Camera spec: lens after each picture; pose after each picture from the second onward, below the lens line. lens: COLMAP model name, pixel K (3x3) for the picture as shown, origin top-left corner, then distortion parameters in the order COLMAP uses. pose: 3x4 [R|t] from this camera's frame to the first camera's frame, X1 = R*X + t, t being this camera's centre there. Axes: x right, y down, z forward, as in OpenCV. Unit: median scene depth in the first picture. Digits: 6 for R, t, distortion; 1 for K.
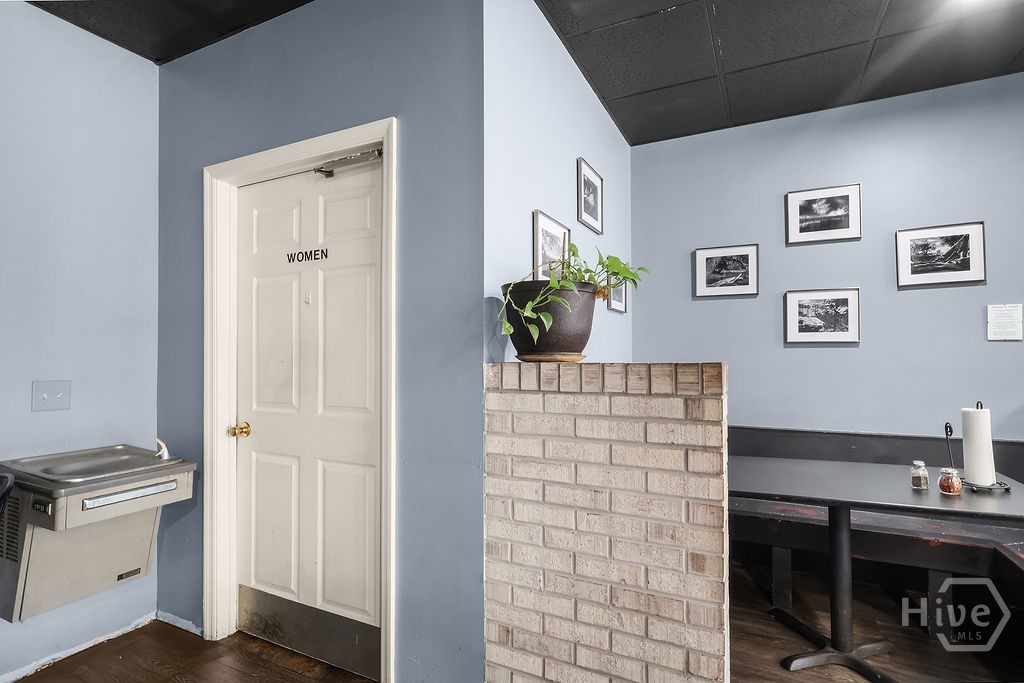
lens RADIAL K [[488.7, 0, 516.4], [0, 488.7, 348.7], [0, 0, 1]] dist [0.000069, -0.000443]
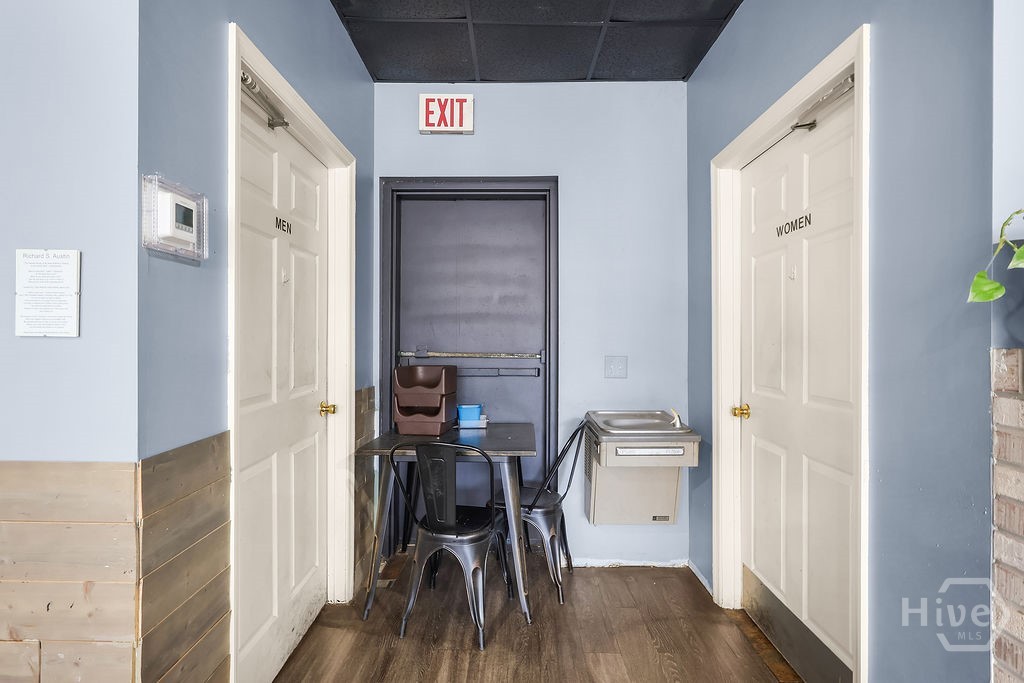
lens RADIAL K [[514.4, 0, 523.7], [0, 514.4, 338.4], [0, 0, 1]] dist [-0.002045, 0.000534]
pose [[0.452444, 0.002156, -0.891790, 0.191585], [0.011410, 0.999901, 0.008206, 0.002786], [0.891720, -0.013888, 0.452374, 0.132958]]
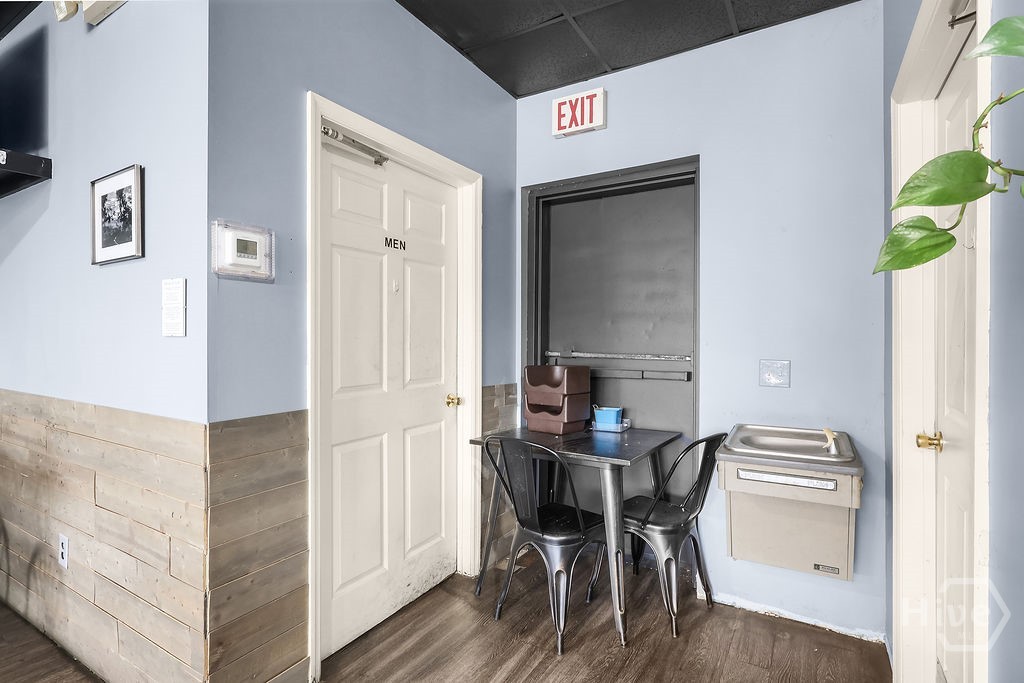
lens RADIAL K [[510.4, 0, 508.8], [0, 510.4, 341.0], [0, 0, 1]] dist [-0.000110, -0.000672]
pose [[-0.082691, 0.003642, -0.996569, 0.242554], [0.014057, 0.999898, 0.002487, 0.011648], [0.996476, -0.013803, -0.082734, 0.491057]]
